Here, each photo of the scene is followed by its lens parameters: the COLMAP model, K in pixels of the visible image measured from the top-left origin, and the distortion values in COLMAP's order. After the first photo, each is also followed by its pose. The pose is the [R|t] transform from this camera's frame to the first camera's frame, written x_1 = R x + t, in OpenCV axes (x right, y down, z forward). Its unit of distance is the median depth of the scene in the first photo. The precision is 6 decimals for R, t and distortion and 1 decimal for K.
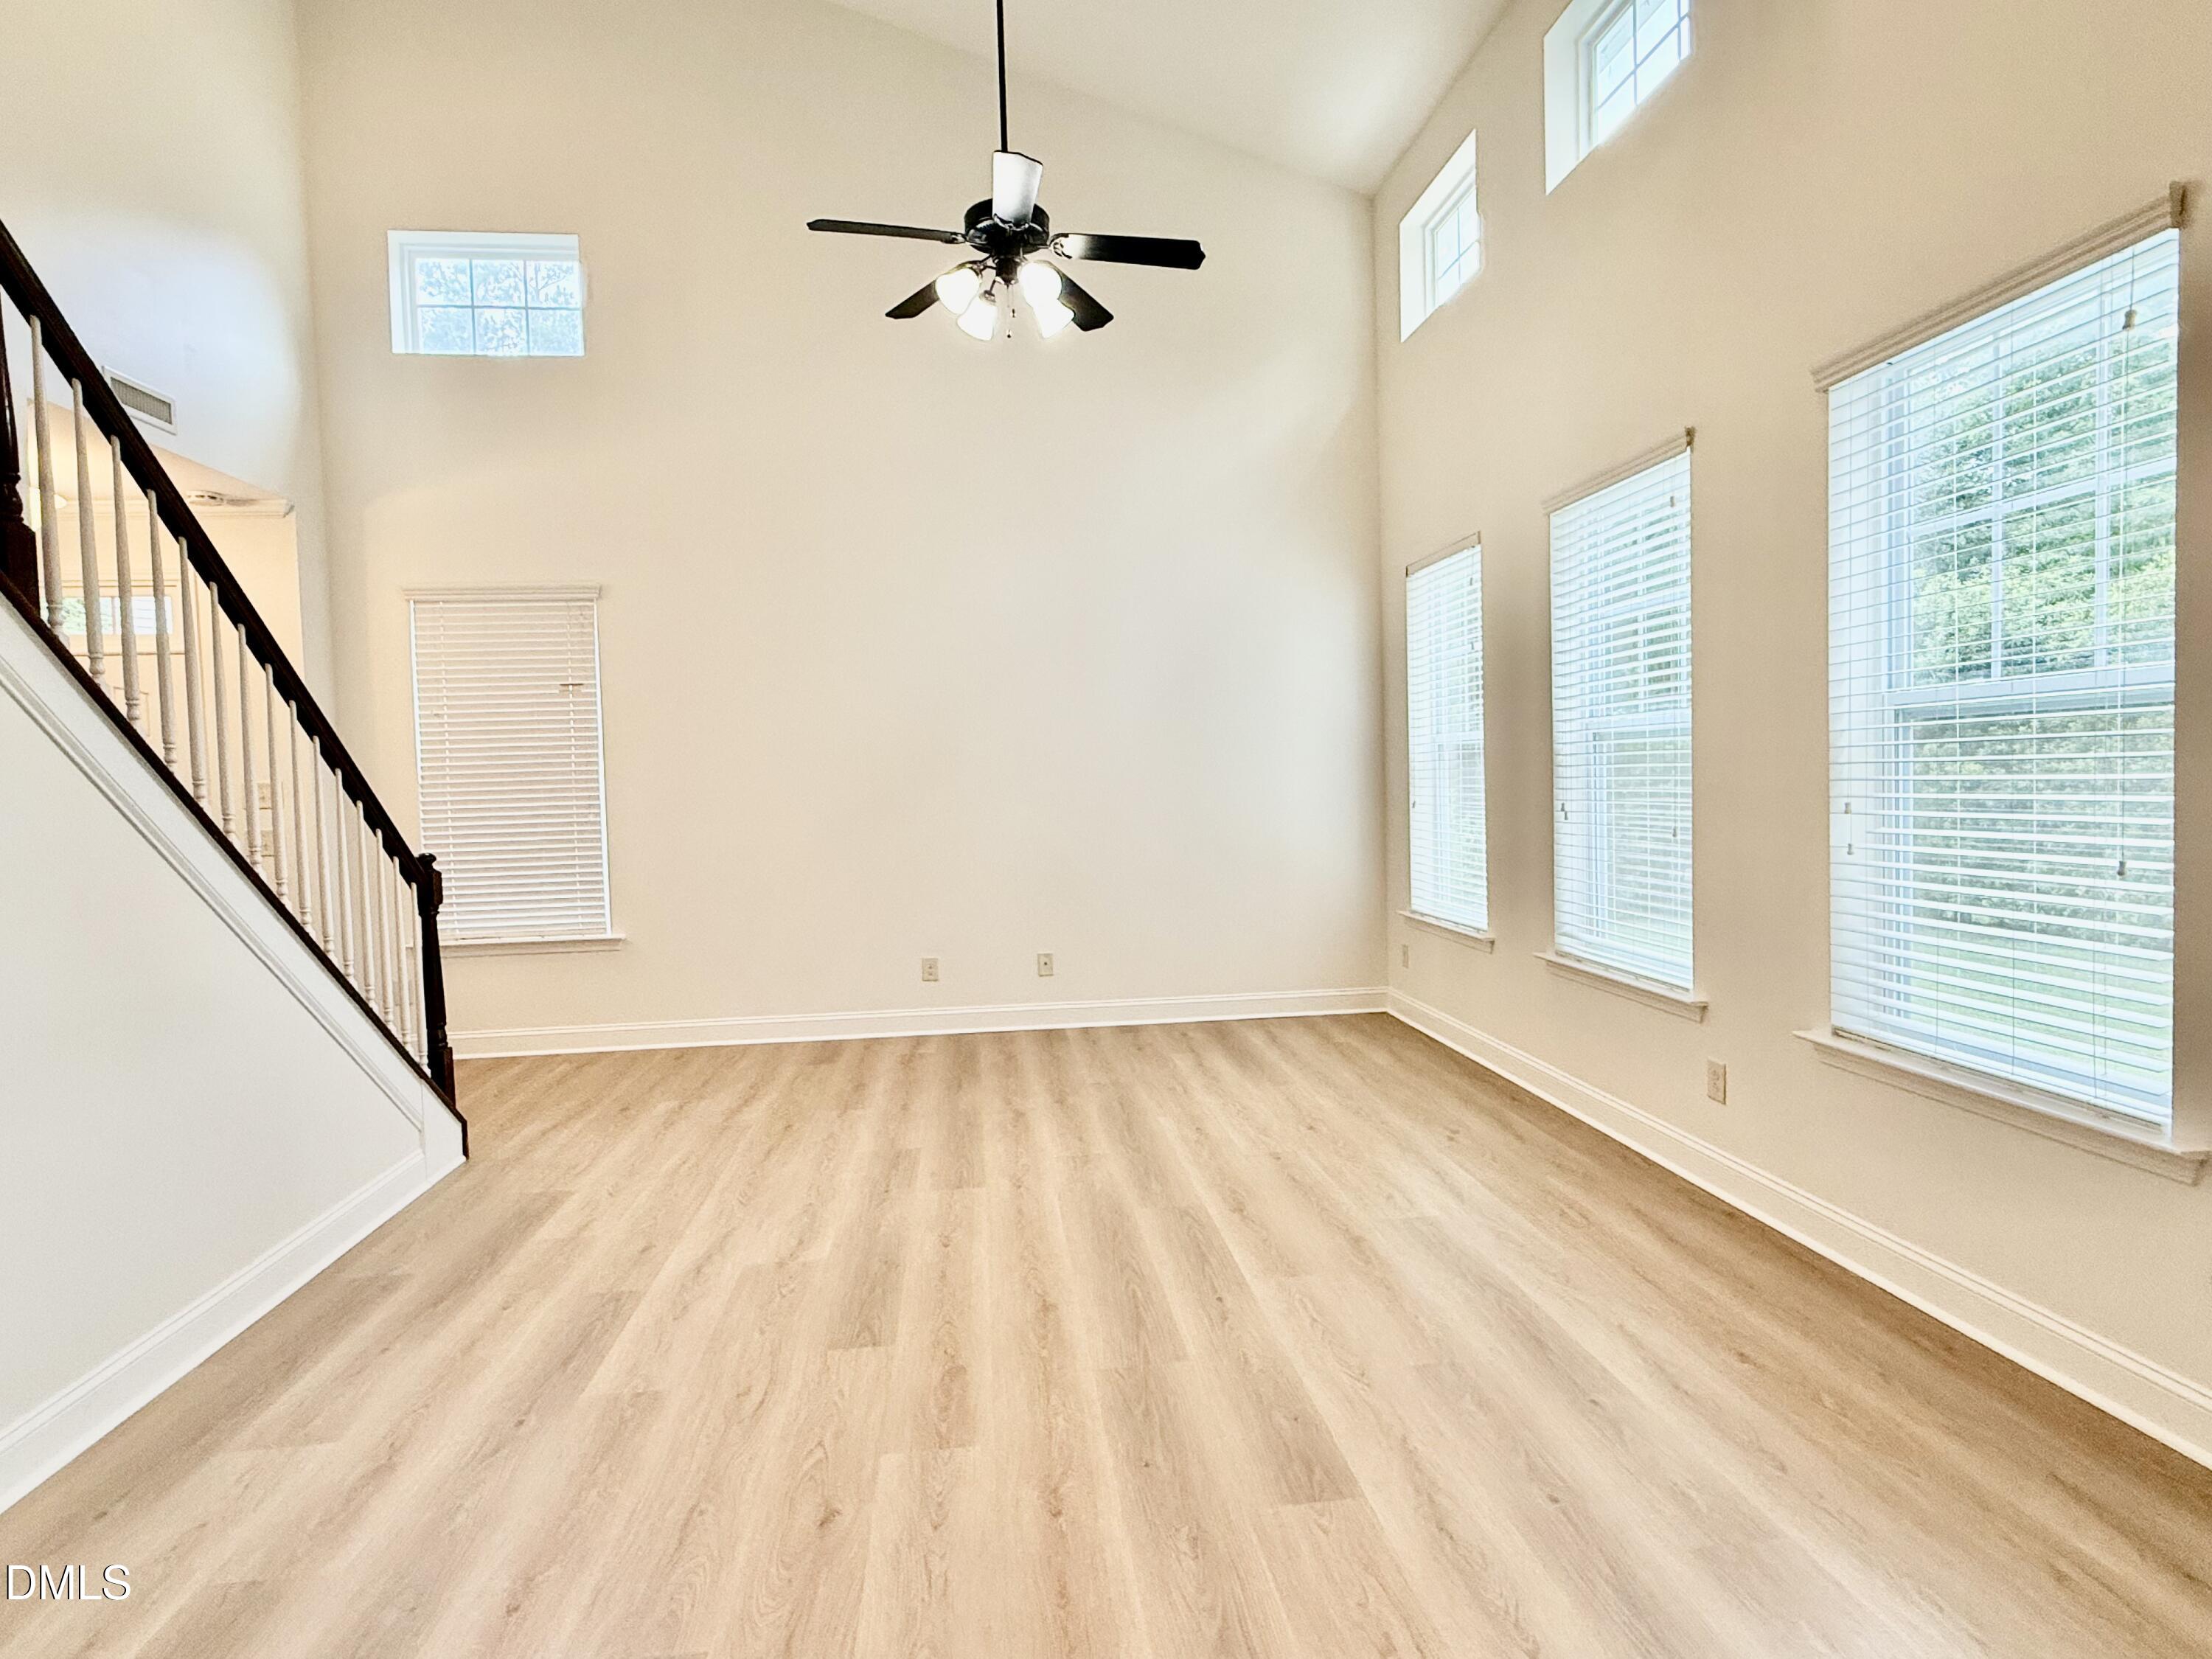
lens RADIAL K [[1171.9, 0, 1110.7], [0, 1171.9, 826.2], [0, 0, 1]] dist [0.000663, 0.000169]
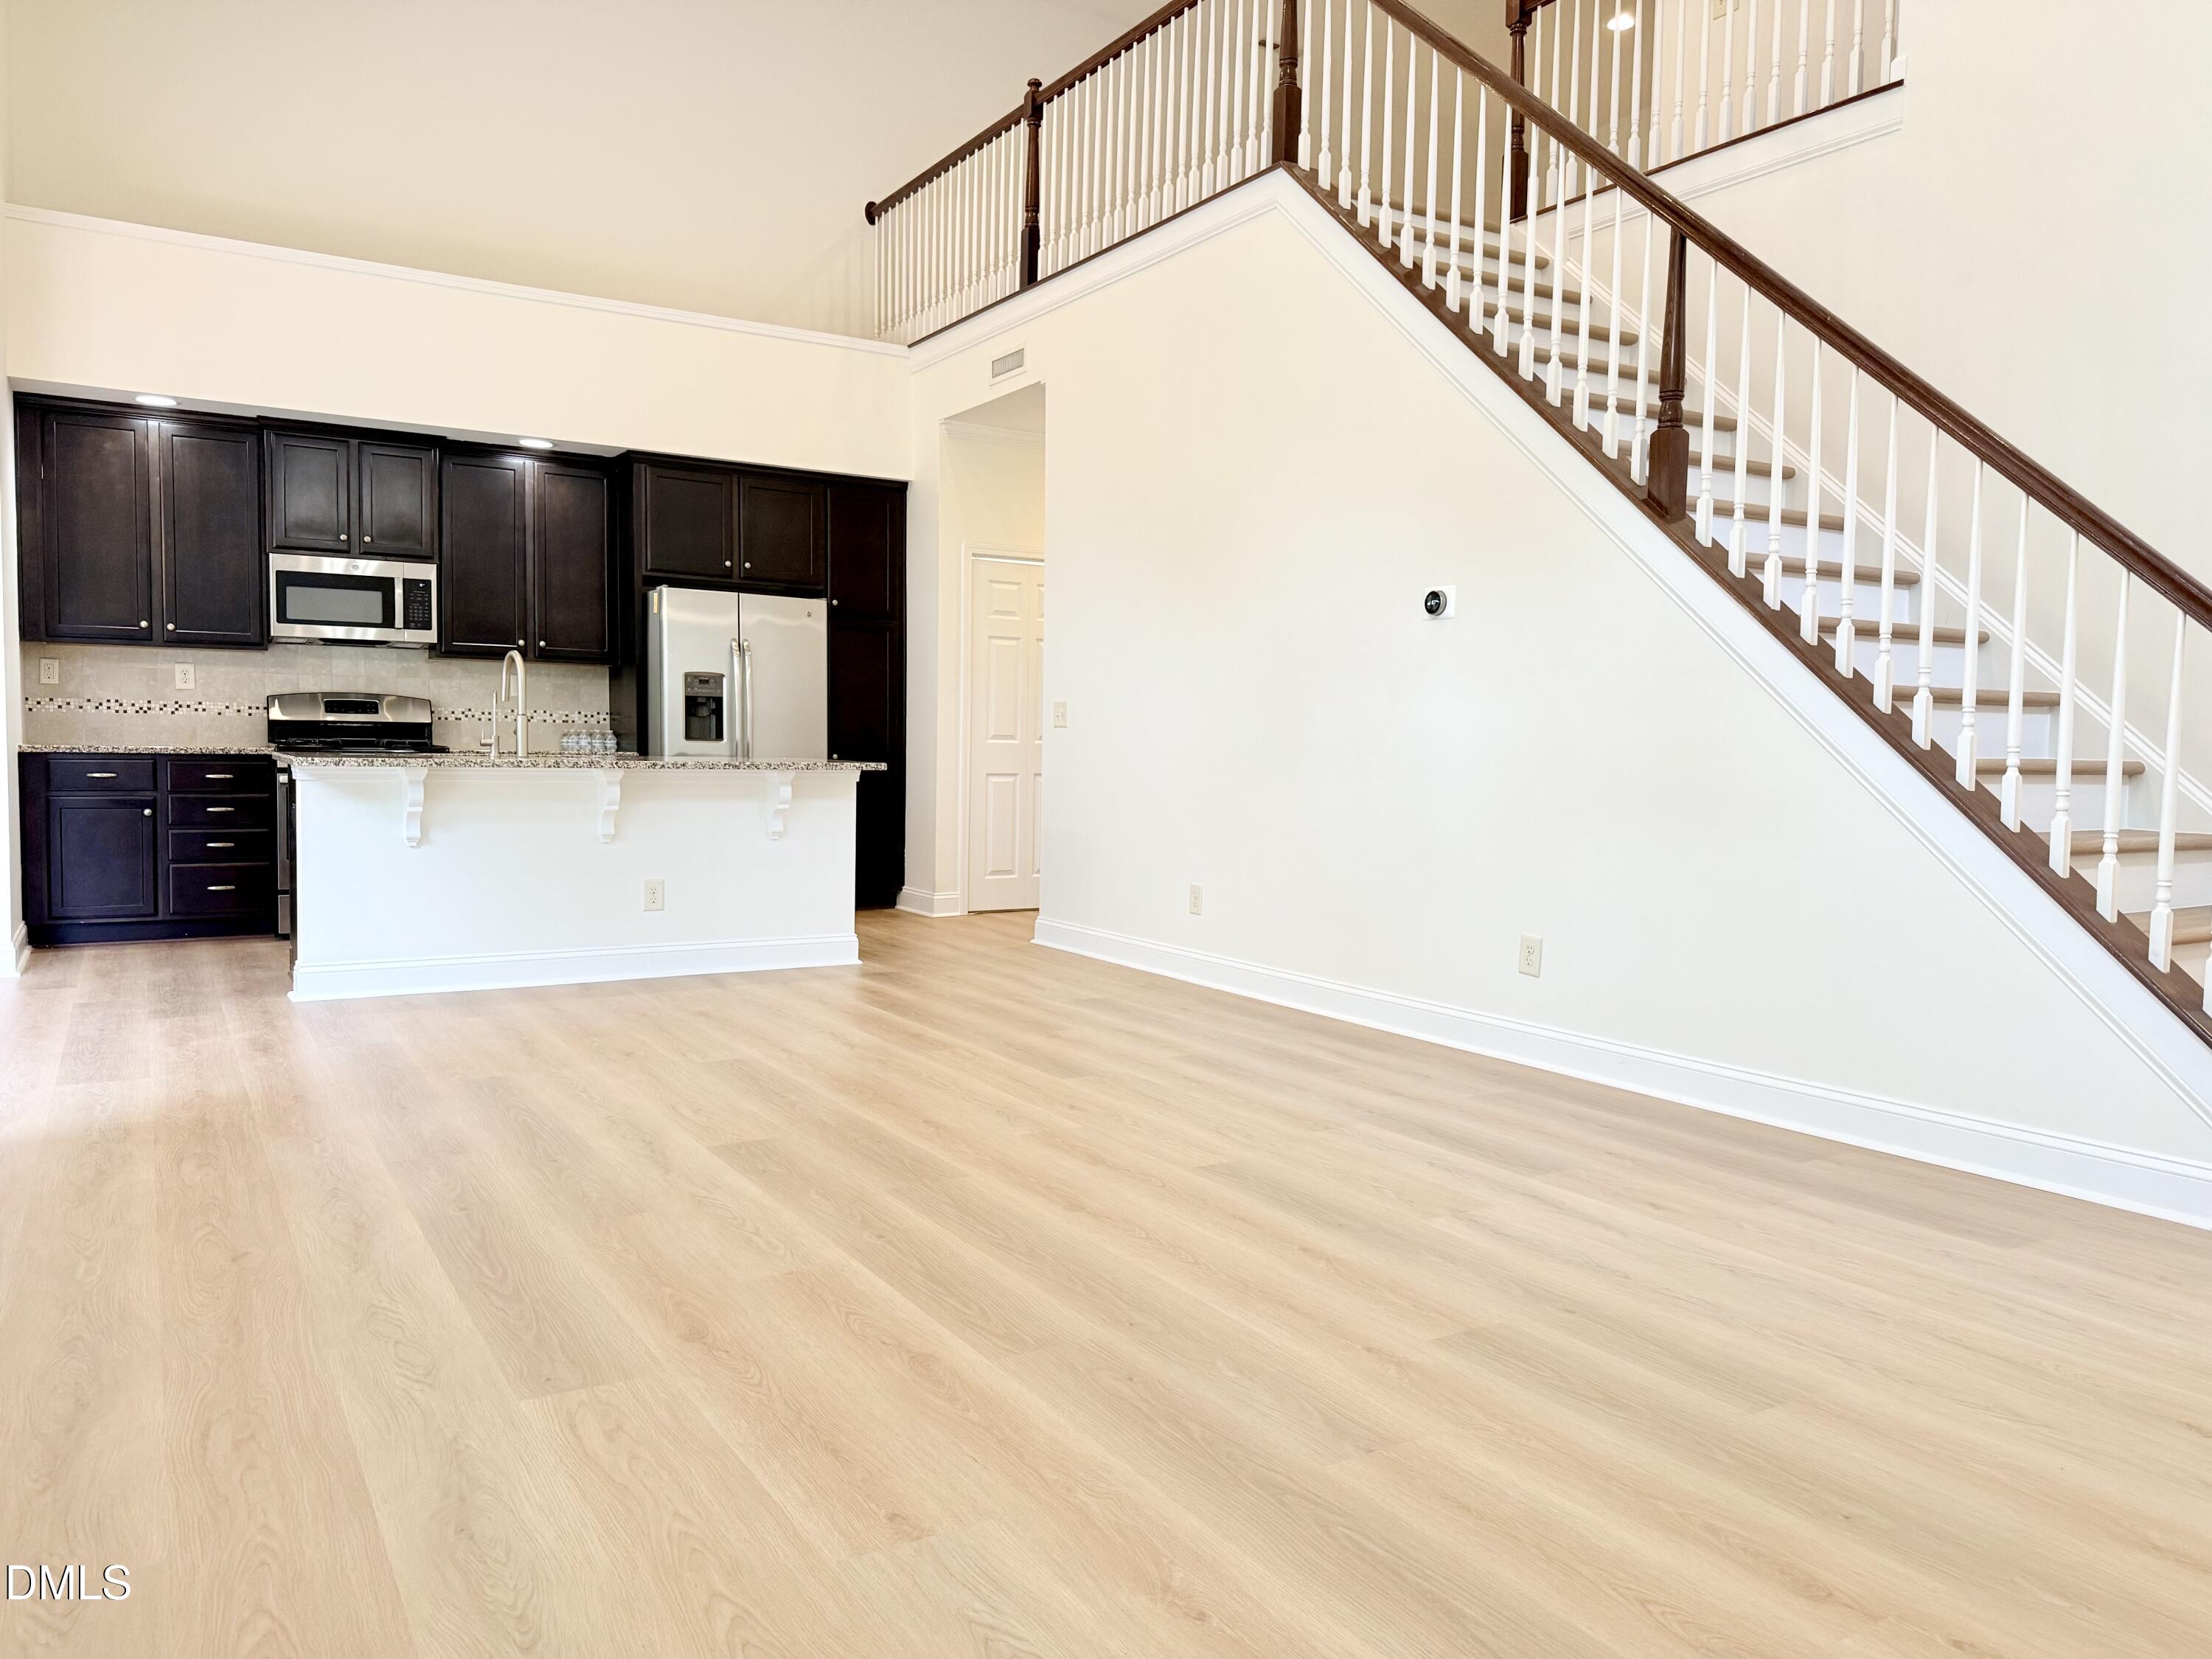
lens RADIAL K [[1544.1, 0, 1100.3], [0, 1544.1, 840.0], [0, 0, 1]] dist [0.109677, -0.165032]
pose [[-0.909148, 0.037762, -0.414758, 0.359637], [-0.010070, 0.993597, 0.112537, 0.019632], [0.416351, 0.106489, -0.902946, 1.861190]]
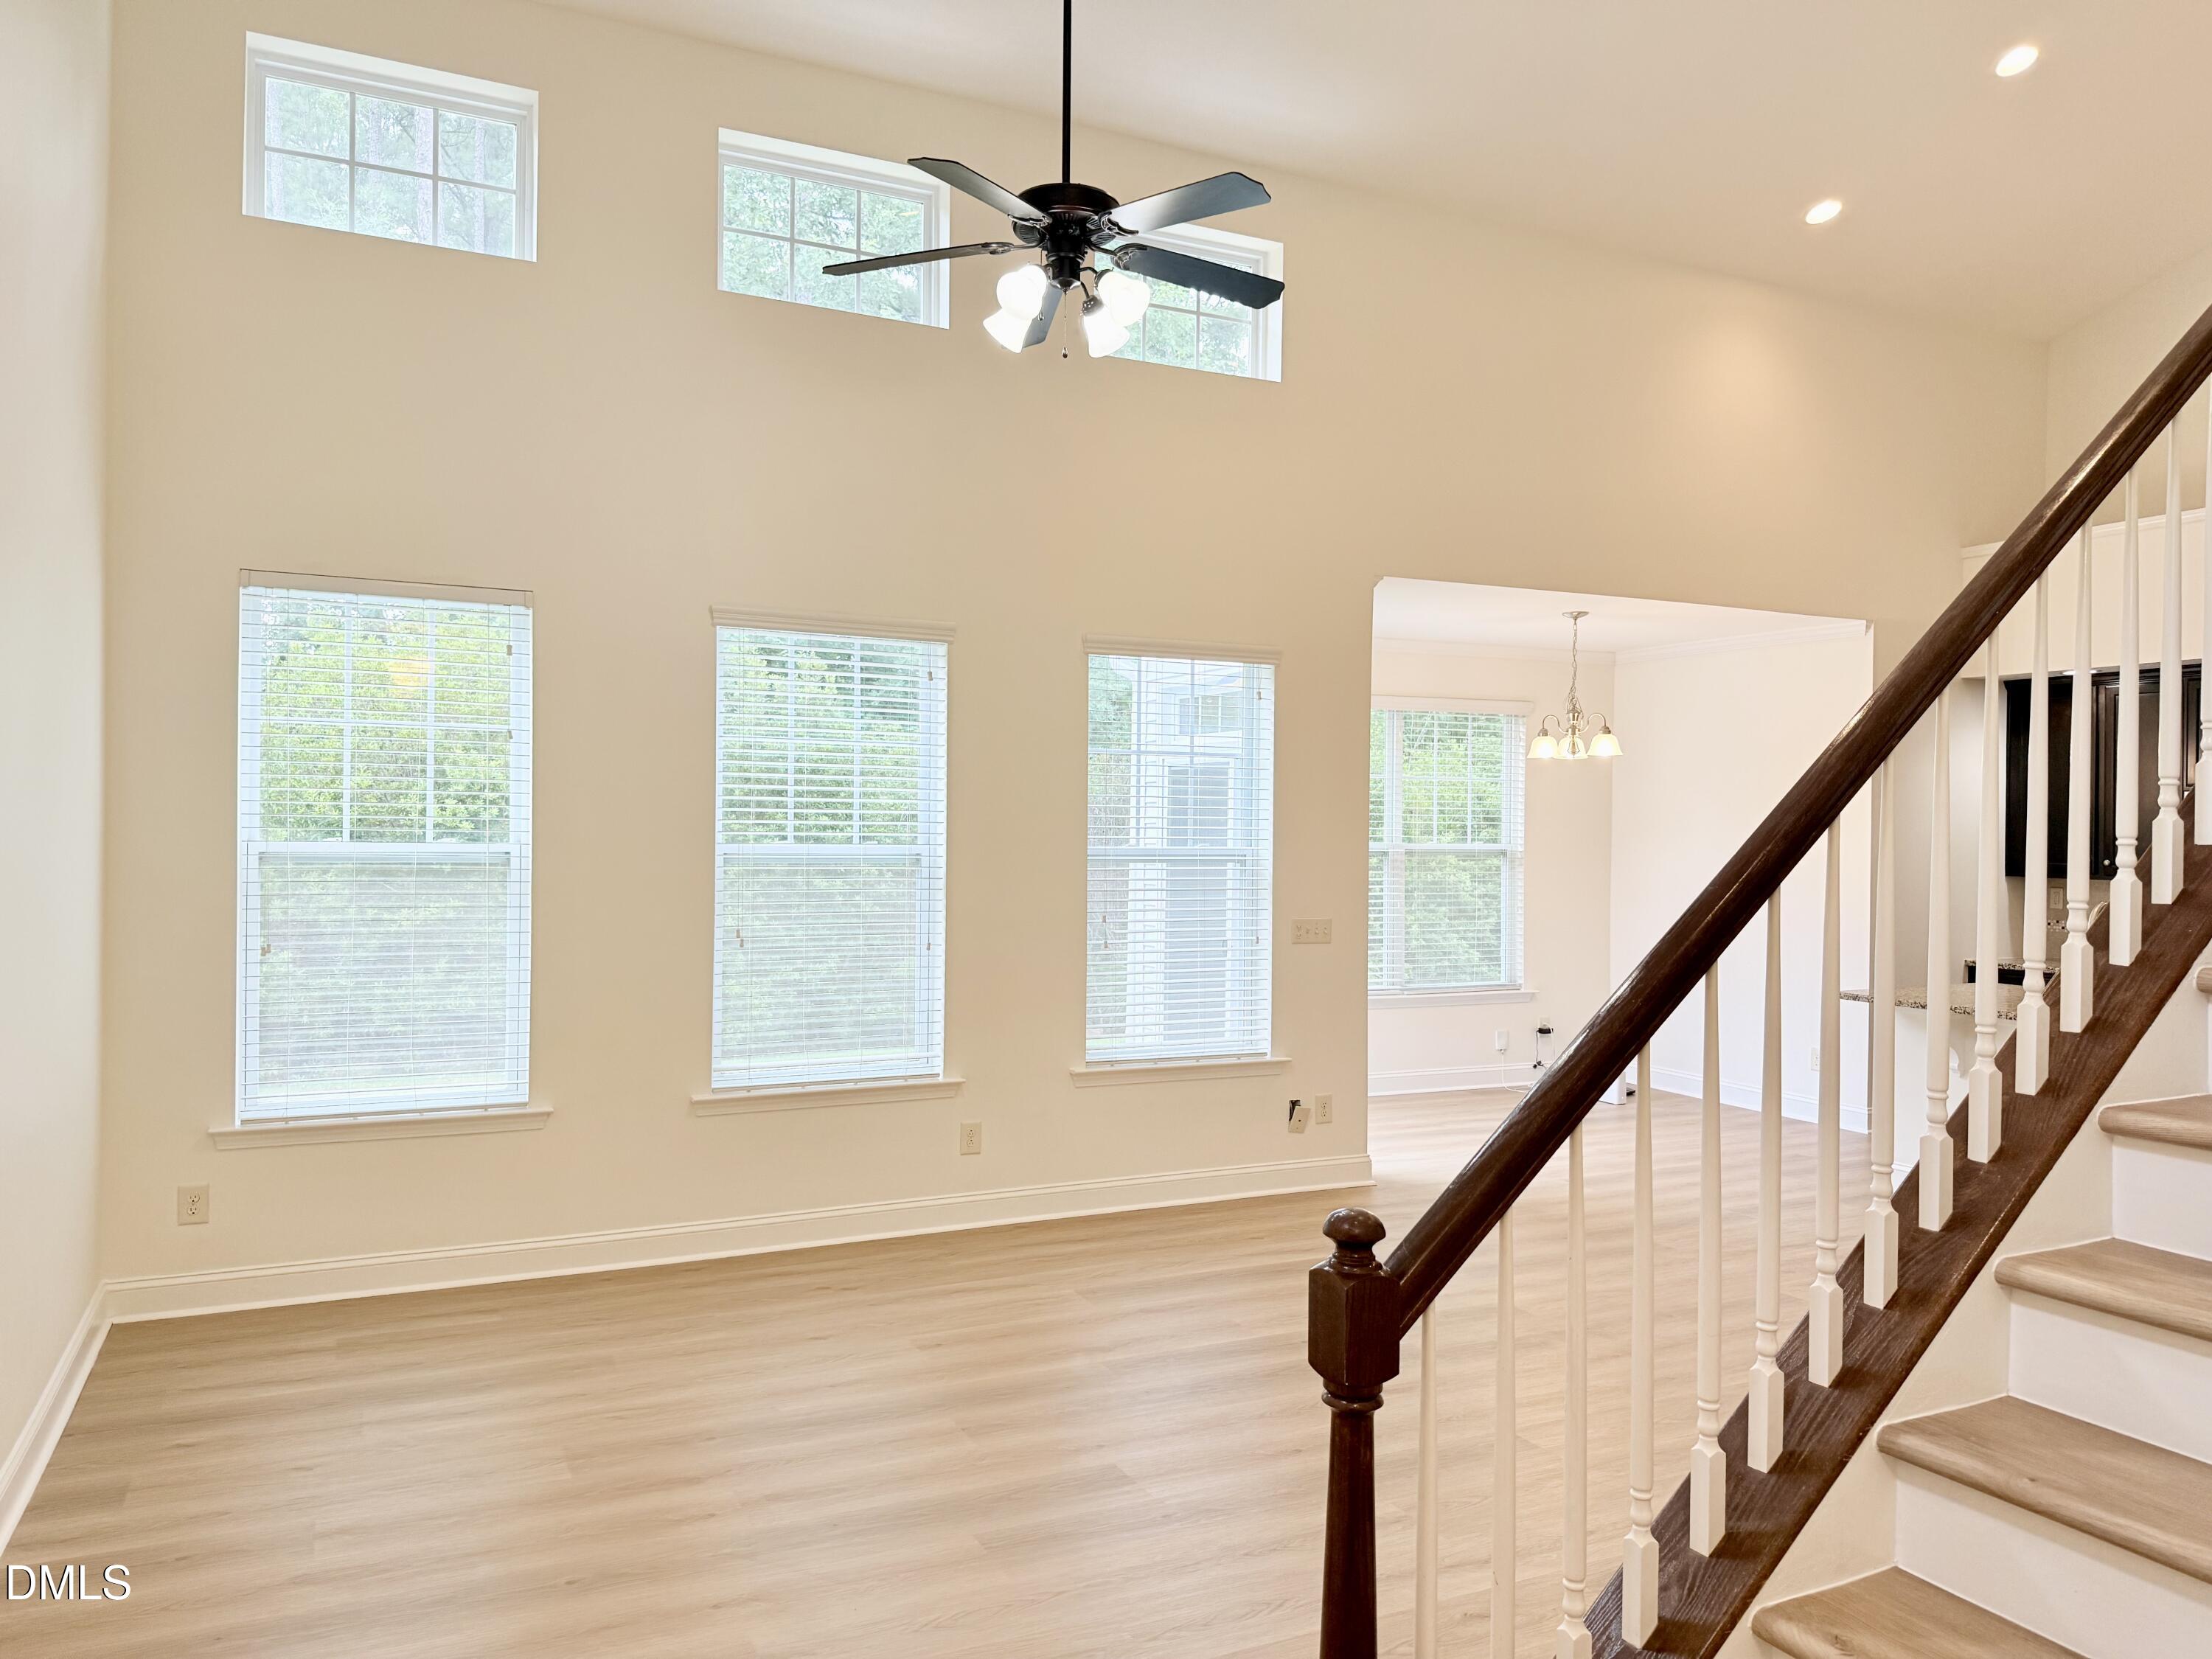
lens RADIAL K [[1531.7, 0, 1102.6], [0, 1531.7, 832.2], [0, 0, 1]] dist [0.148442, -0.250601]
pose [[-0.319353, 0.022766, 0.947362, -1.294541], [0.040717, 0.999118, -0.010284, -0.106646], [-0.946761, 0.035290, -0.319998, 1.594873]]
